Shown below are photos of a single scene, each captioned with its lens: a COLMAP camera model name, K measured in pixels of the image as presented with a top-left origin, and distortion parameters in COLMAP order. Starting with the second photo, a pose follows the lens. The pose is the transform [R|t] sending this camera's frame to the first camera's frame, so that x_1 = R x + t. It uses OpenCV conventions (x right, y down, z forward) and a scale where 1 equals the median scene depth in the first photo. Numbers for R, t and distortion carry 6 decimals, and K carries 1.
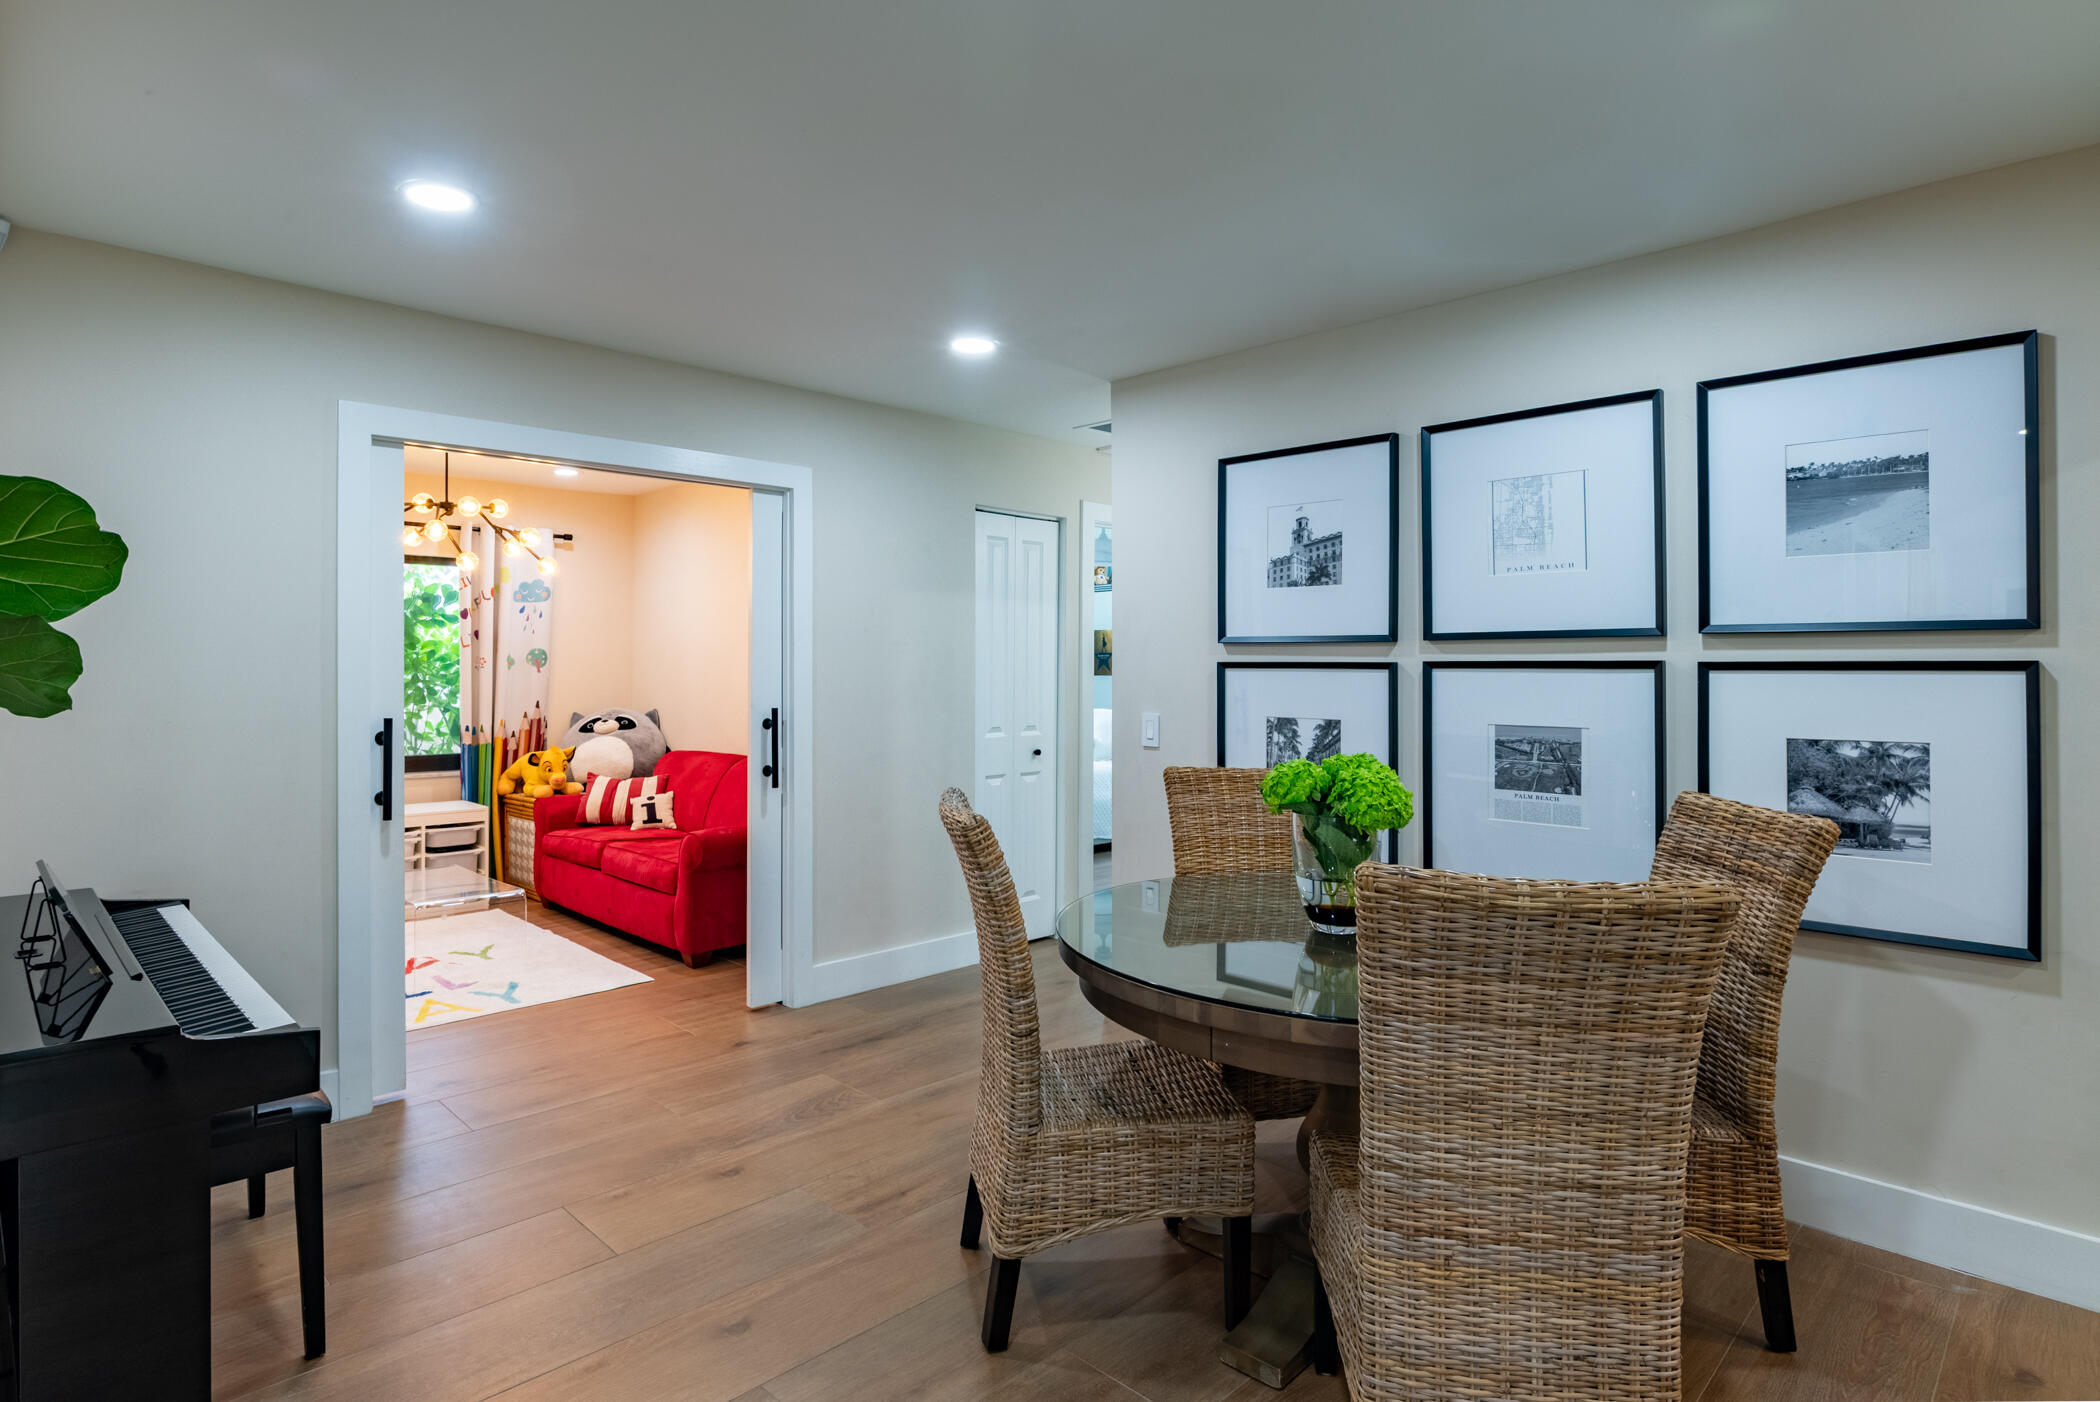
lens RADIAL K [[1101.7, 0, 960.3], [0, 1101.7, 647.6], [0, 0, 1]] dist [-0.019657, -0.000164]
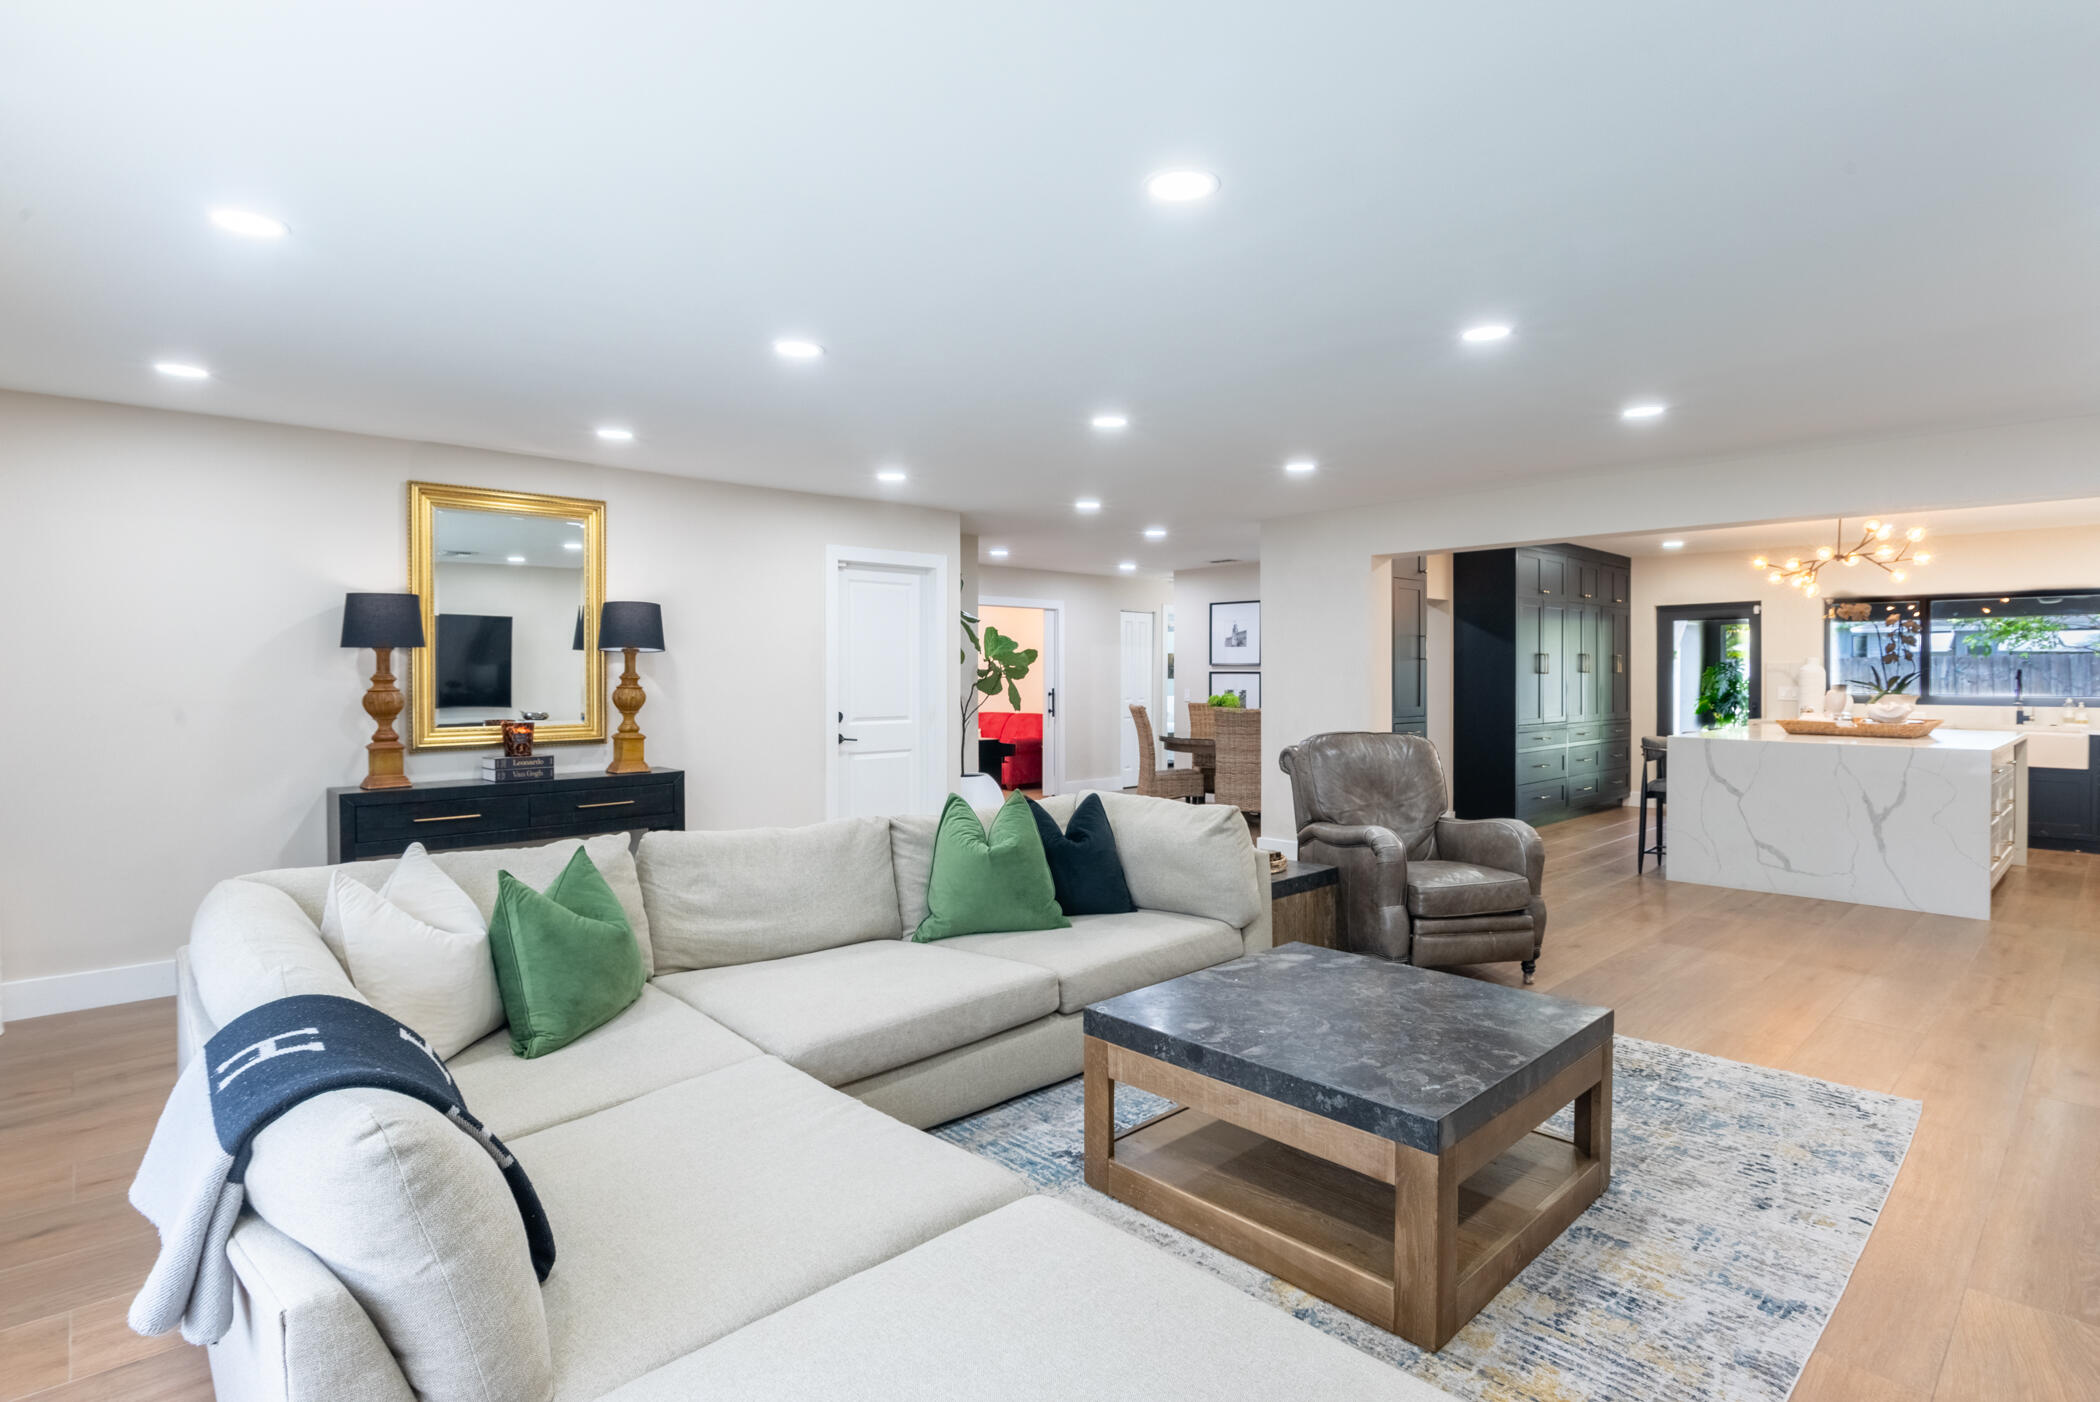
lens RADIAL K [[1034.2, 0, 1040.2], [0, 1034.2, 681.0], [0, 0, 1]] dist [-0.021656, -0.000863]
pose [[0.999999, -0.001230, 0.000833, -0.239564], [0.001213, 0.999796, 0.020183, -0.019359], [-0.000858, -0.020182, 0.999796, -1.903545]]
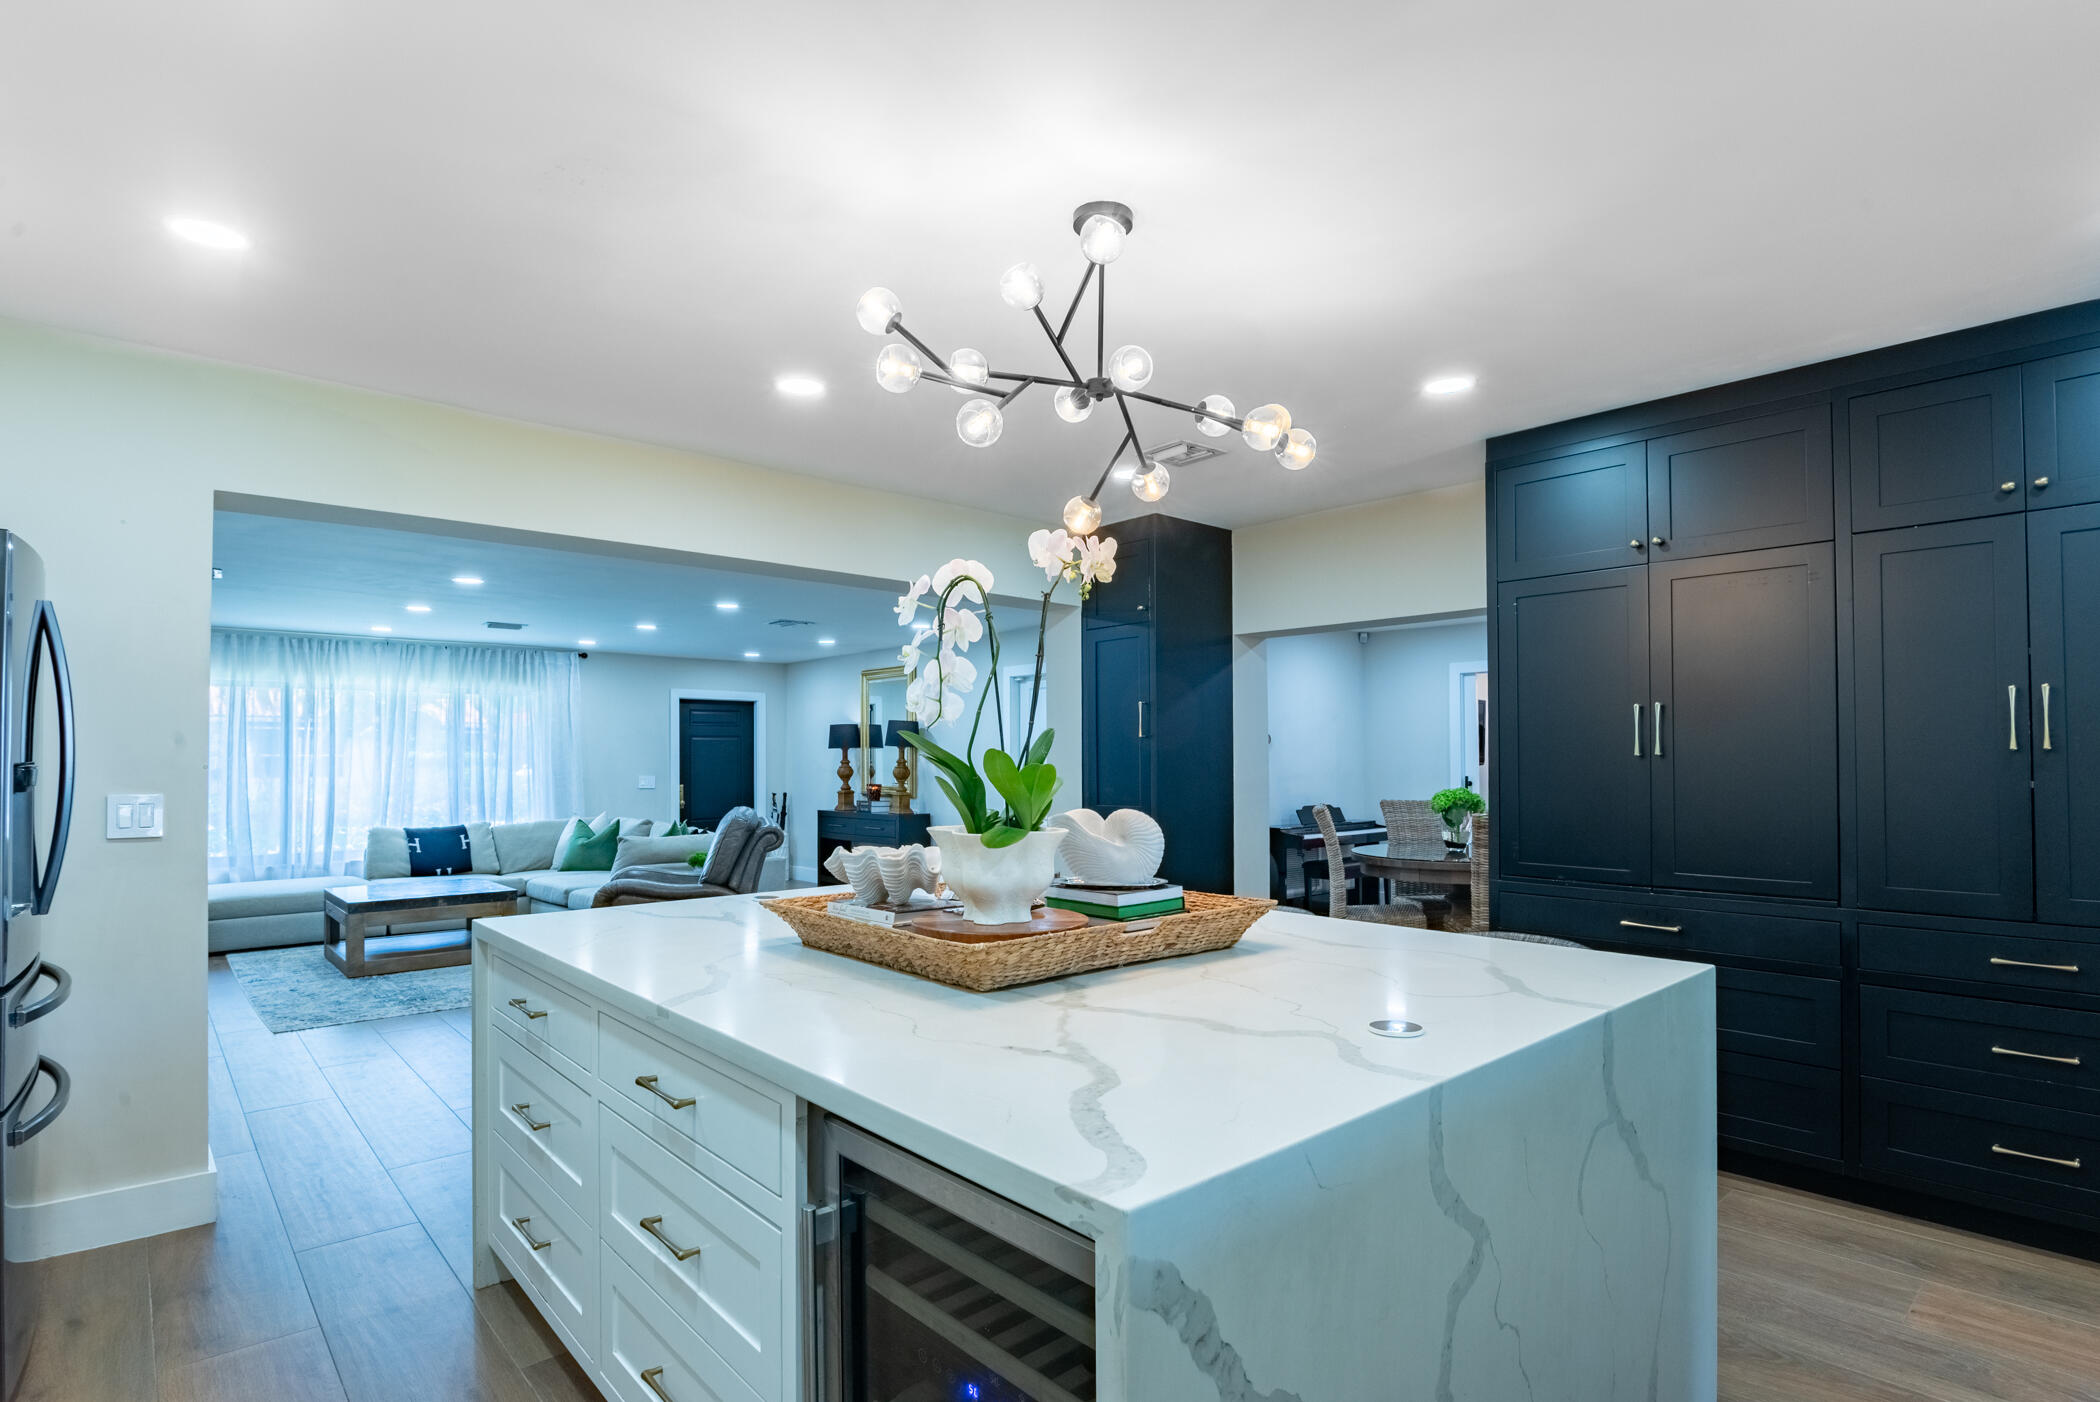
lens RADIAL K [[1051.0, 0, 1049.1], [0, 1051.0, 732.8], [0, 0, 1]] dist [-0.021132, 0.000234]
pose [[-0.003526, -0.027229, -0.999623, 1.925174], [0.015046, 0.999515, -0.027279, 0.010577], [0.999881, -0.015136, -0.003115, 0.001974]]
